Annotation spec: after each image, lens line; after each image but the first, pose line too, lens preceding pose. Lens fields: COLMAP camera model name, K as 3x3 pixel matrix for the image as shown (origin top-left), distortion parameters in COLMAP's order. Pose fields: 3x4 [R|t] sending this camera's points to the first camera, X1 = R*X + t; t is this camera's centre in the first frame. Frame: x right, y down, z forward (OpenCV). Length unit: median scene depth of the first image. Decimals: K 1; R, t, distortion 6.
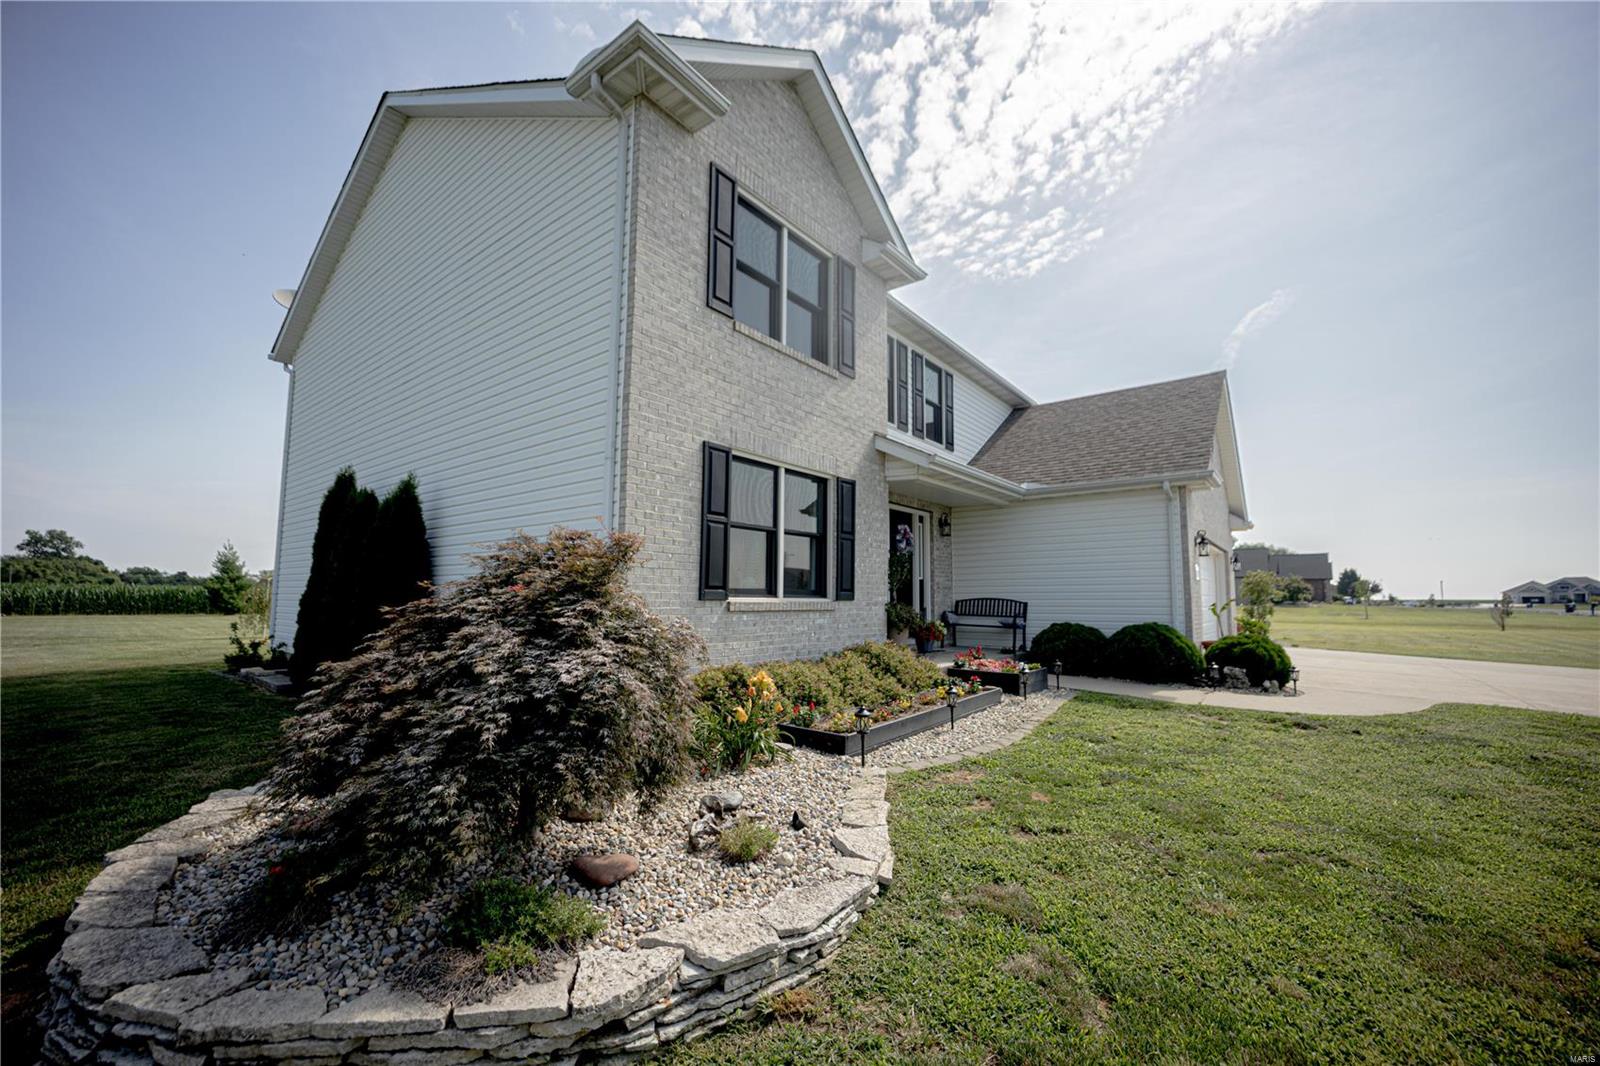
lens RADIAL K [[635.2, 0, 800.0], [0, 635.2, 533.0], [0, 0, 1]] dist [-0.000223, -0.000017]
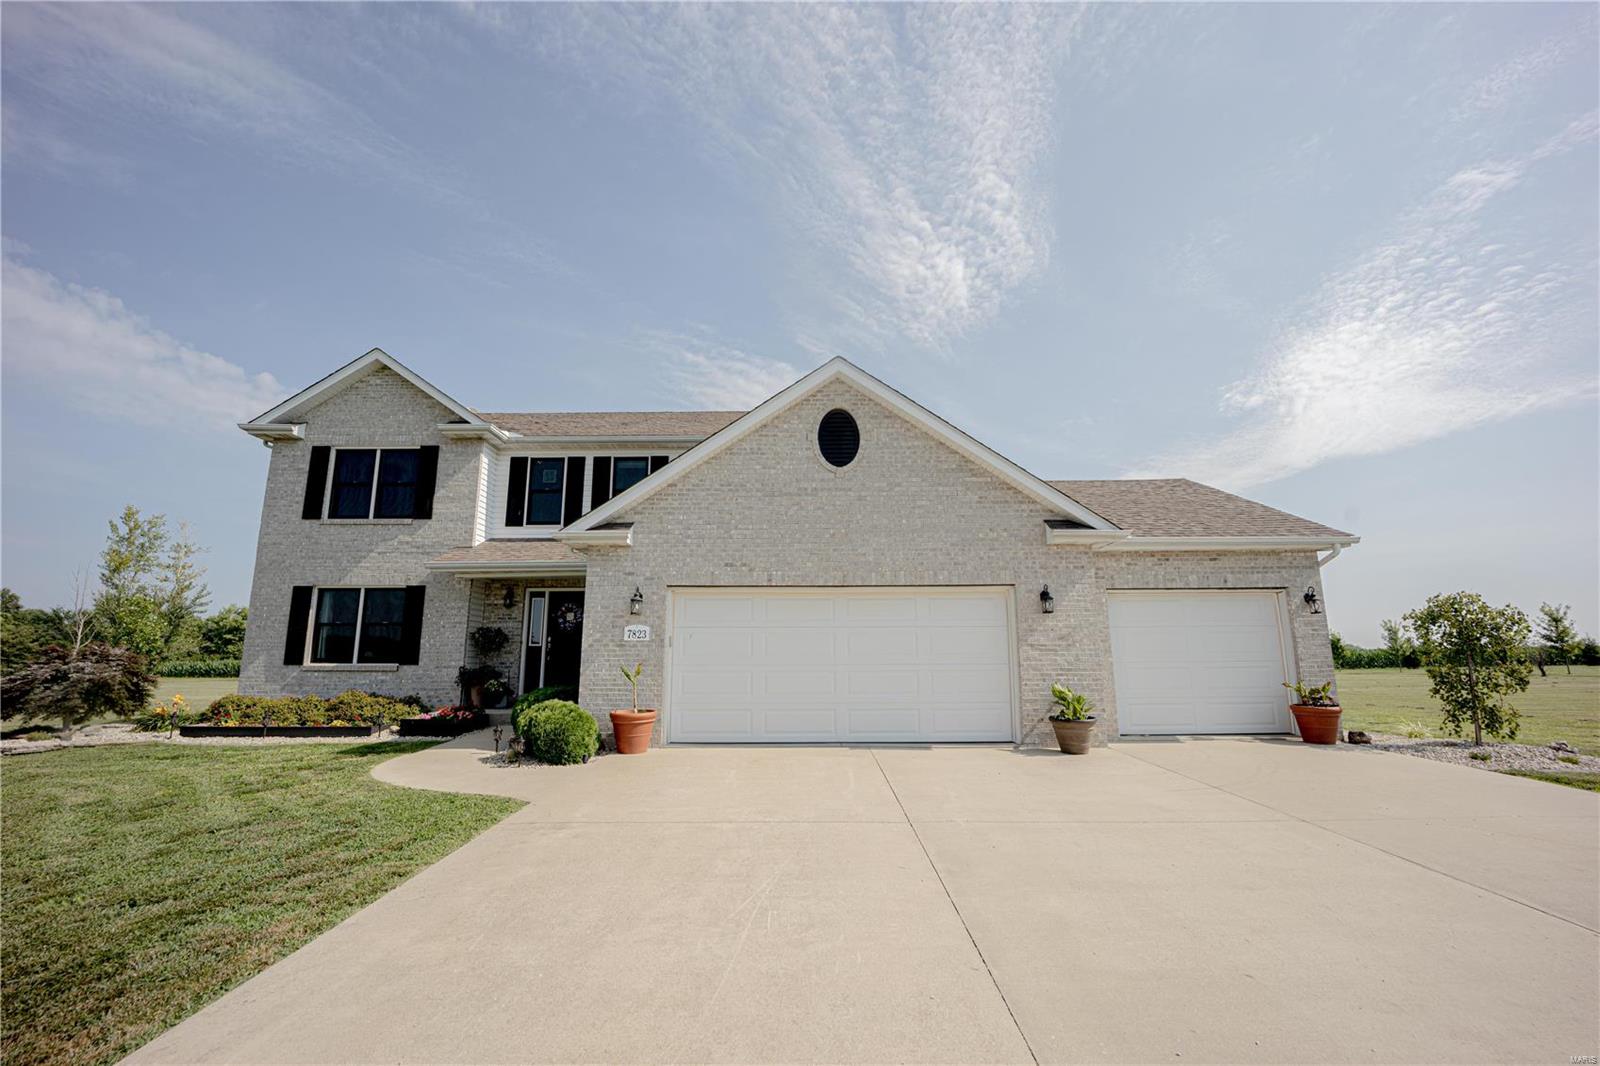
lens RADIAL K [[635.2, 0, 800.0], [0, 635.2, 533.0], [0, 0, 1]] dist [-0.000223, -0.000017]
pose [[0.590826, -0.144836, -0.793692, 2.034104], [0.083256, 0.989448, -0.118582, 0.054019], [0.802492, 0.003982, 0.596650, 0.894335]]
